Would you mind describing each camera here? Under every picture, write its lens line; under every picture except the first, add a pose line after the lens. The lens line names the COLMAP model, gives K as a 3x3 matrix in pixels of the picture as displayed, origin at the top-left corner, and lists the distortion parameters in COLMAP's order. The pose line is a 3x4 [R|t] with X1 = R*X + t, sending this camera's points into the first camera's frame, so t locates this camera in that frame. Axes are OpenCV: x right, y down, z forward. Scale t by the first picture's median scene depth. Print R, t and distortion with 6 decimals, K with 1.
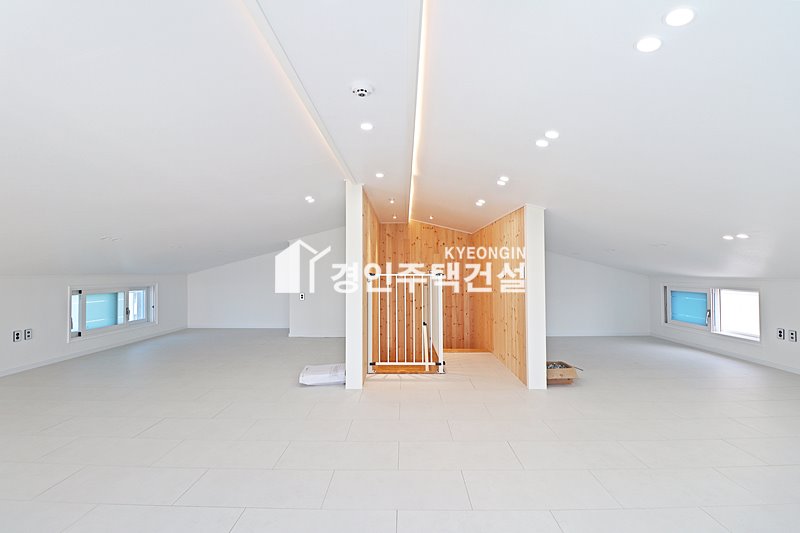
lens RADIAL K [[369.8, 0, 401.0], [0, 369.8, 260.8], [0, 0, 1]] dist [0.002774, -0.016228]
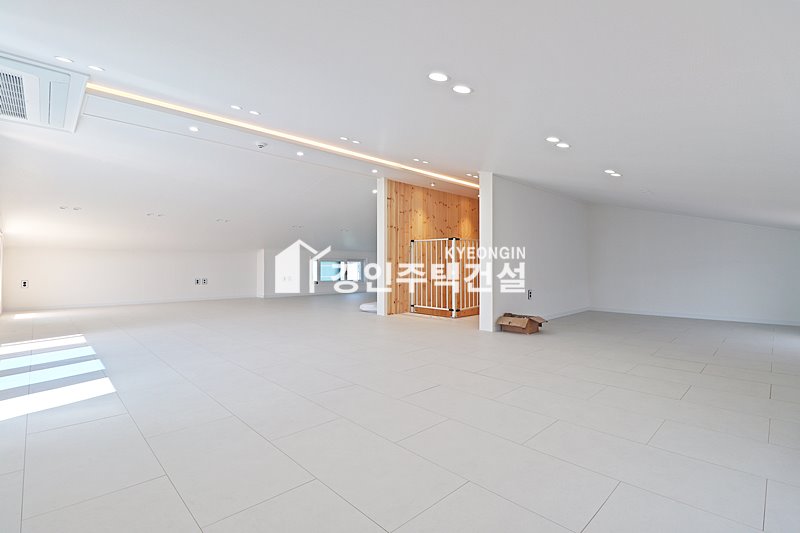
lens RADIAL K [[369.8, 0, 401.0], [0, 369.8, 260.8], [0, 0, 1]] dist [0.002774, -0.016228]
pose [[0.712357, -0.002699, -0.701812, 0.839762], [0.016411, 0.999783, 0.012812, 0.091654], [0.701626, -0.020644, 0.712247, -0.007761]]
